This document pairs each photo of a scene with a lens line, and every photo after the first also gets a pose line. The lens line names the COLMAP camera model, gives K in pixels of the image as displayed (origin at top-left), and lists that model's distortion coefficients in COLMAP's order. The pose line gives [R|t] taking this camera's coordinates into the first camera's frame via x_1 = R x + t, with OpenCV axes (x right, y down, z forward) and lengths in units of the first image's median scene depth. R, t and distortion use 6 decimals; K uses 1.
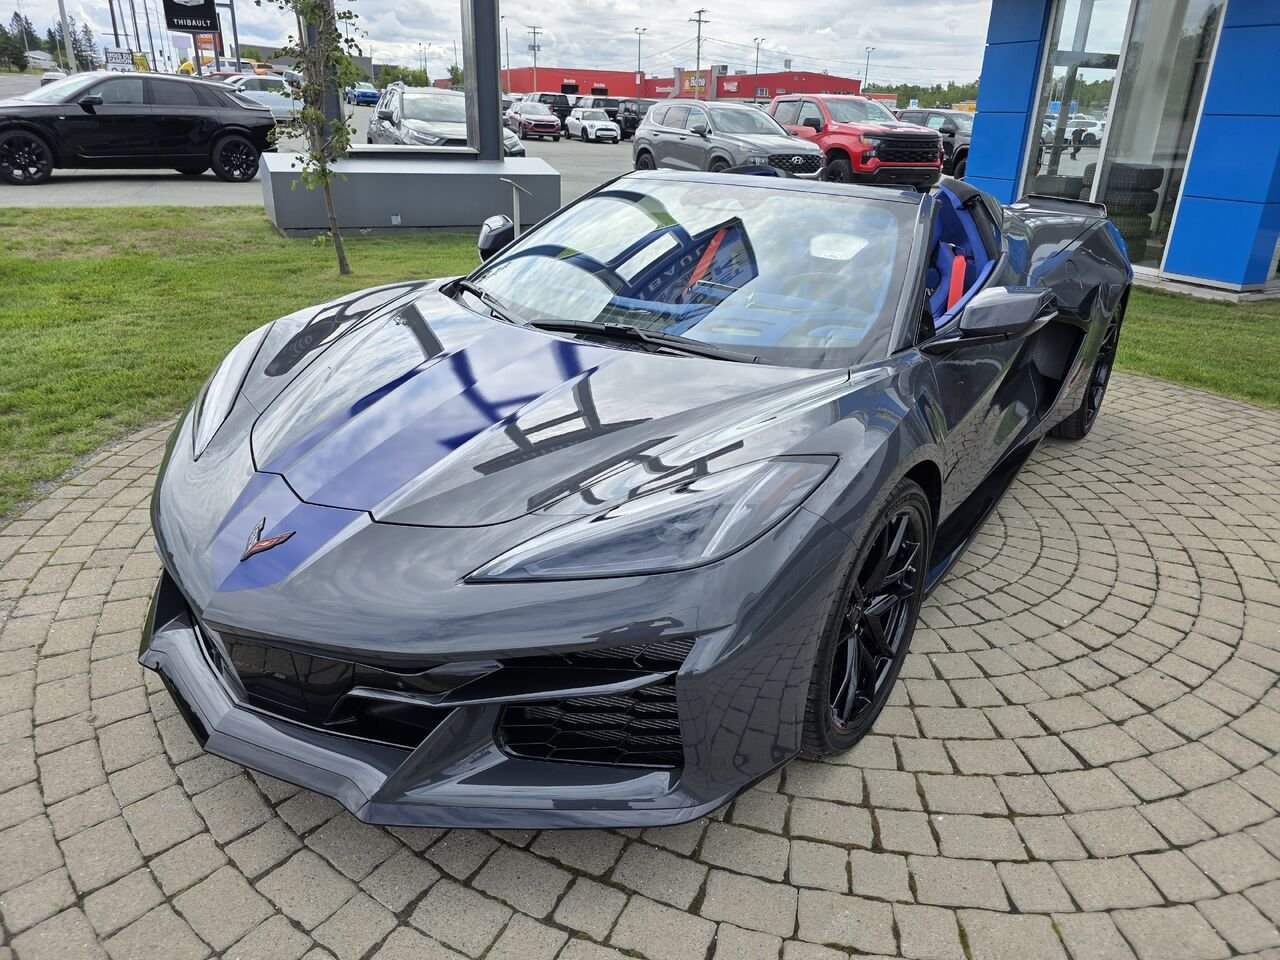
lens RADIAL K [[860.2, 0, 650.8], [0, 860.2, 453.2], [0, 0, 1]] dist [0.055121, -0.050819]
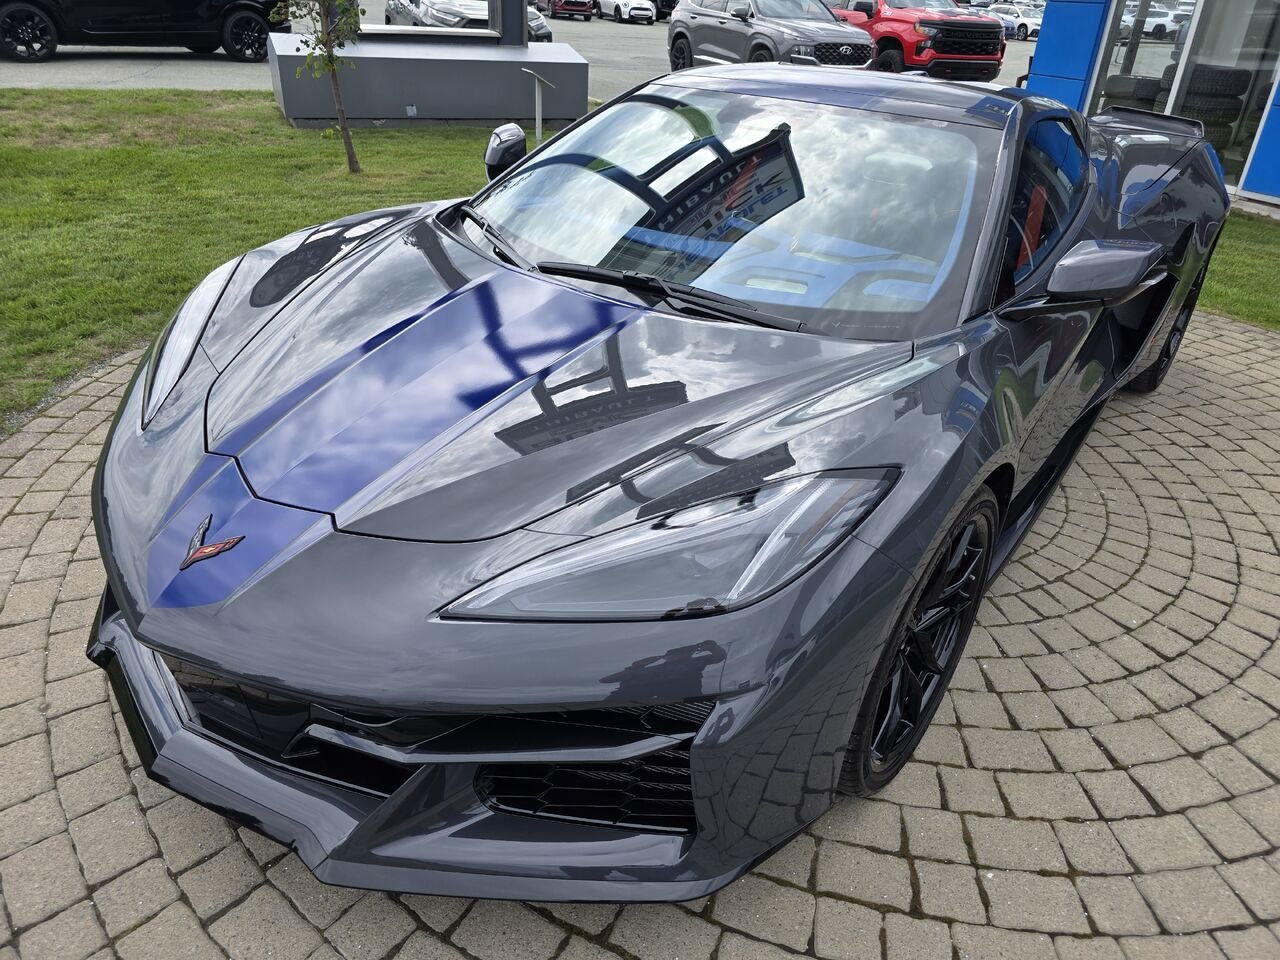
lens RADIAL K [[860.2, 0, 648.4], [0, 860.2, 454.8], [0, 0, 1]] dist [0.055121, -0.050819]
pose [[0.999009, 0.034426, -0.028207, 0.001022], [-0.030911, 0.992677, 0.116777, -0.069660], [0.032021, -0.115790, 0.992757, 0.133156]]
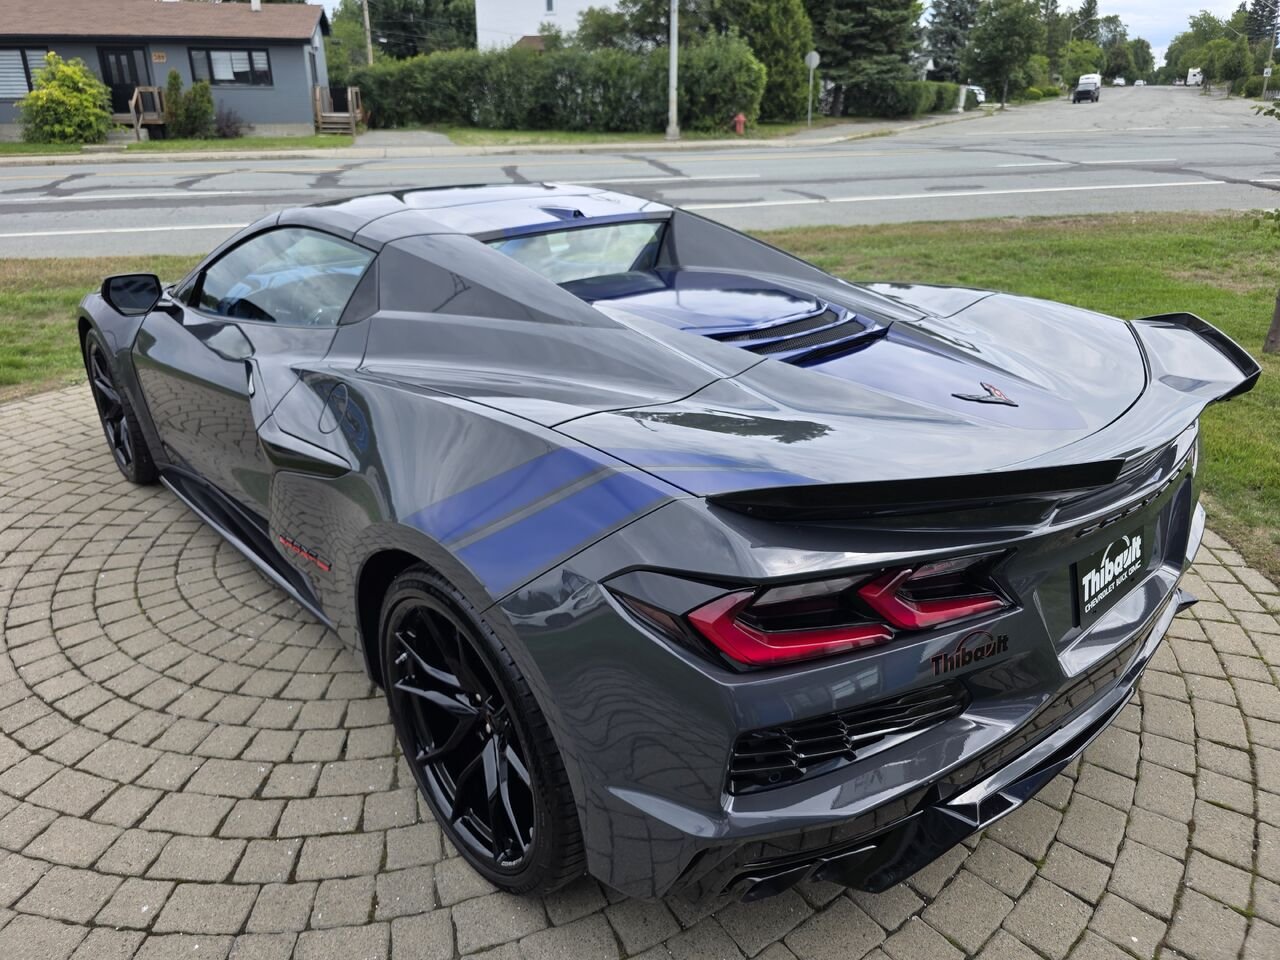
lens RADIAL K [[860.2, 0, 645.7], [0, 860.2, 465.3], [0, 0, 1]] dist [0.055121, -0.050819]
pose [[-0.214005, 0.352651, -0.910955, 1.434586], [-0.367377, 0.835038, 0.409568, -0.718000], [0.905116, 0.422314, -0.049146, 1.787852]]
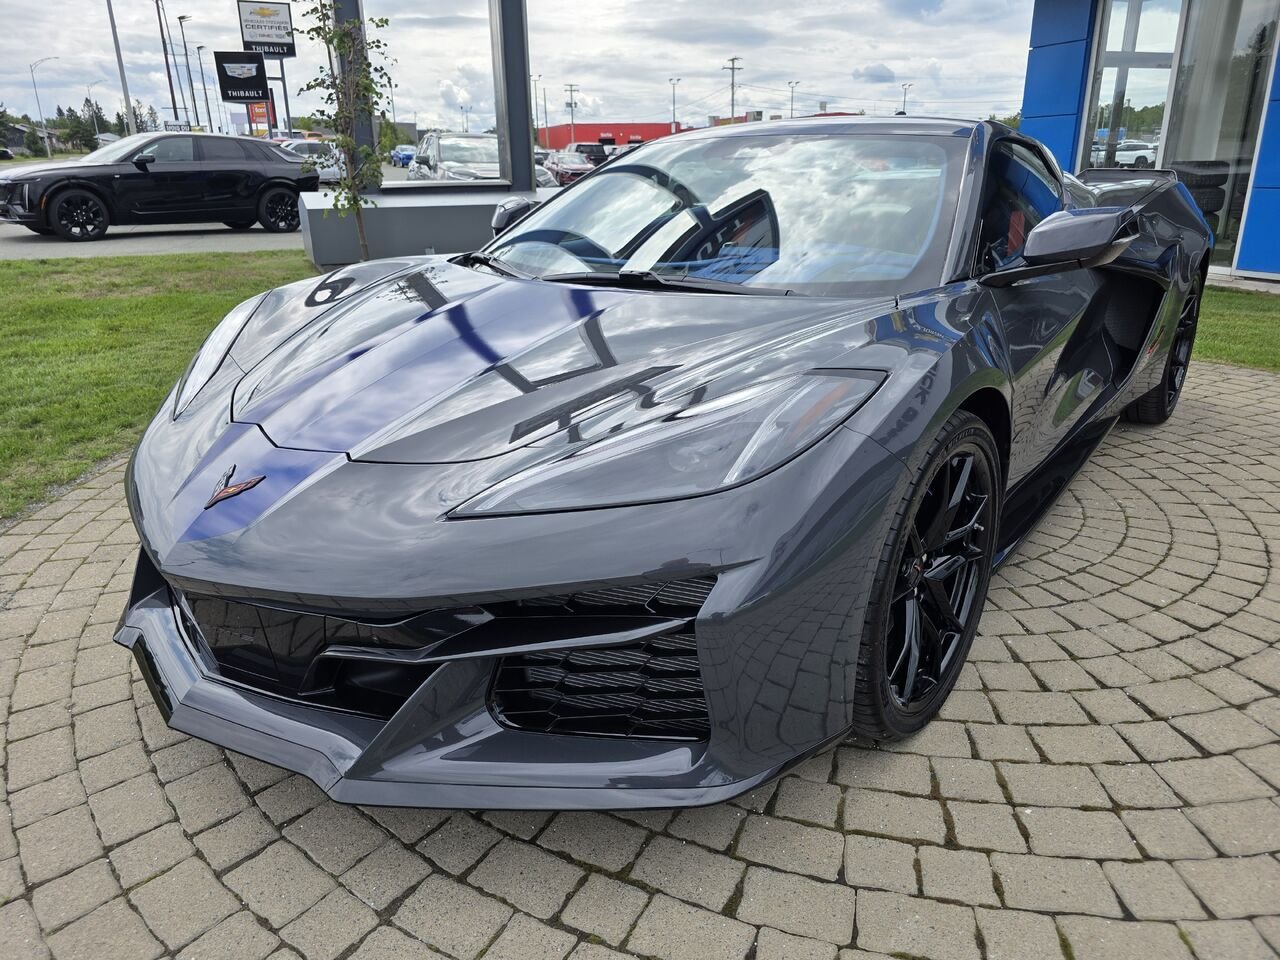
lens RADIAL K [[860.2, 0, 631.9], [0, 860.2, 471.3], [0, 0, 1]] dist [0.055121, -0.050819]
pose [[0.997012, -0.025887, -0.072781, 0.019676], [0.023412, 0.999125, -0.034656, 0.090050], [0.073614, 0.032848, 0.996746, 0.103979]]
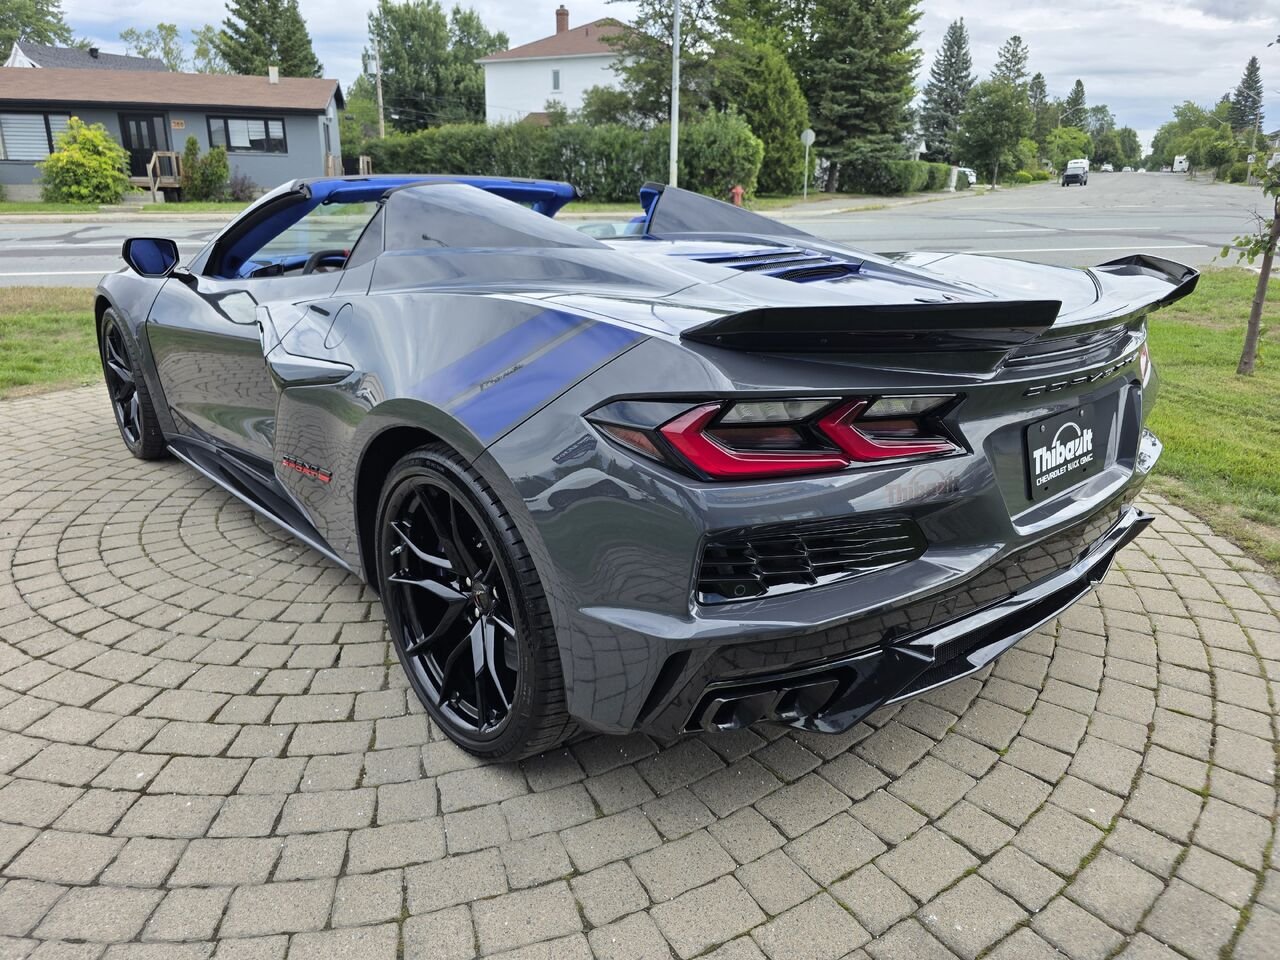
lens RADIAL K [[860.2, 0, 644.9], [0, 860.2, 473.0], [0, 0, 1]] dist [0.055121, -0.050819]
pose [[-0.217071, 0.282364, -0.934425, 1.530776], [-0.377877, 0.858312, 0.347146, -0.607300], [0.900050, 0.428453, -0.079616, 1.873390]]
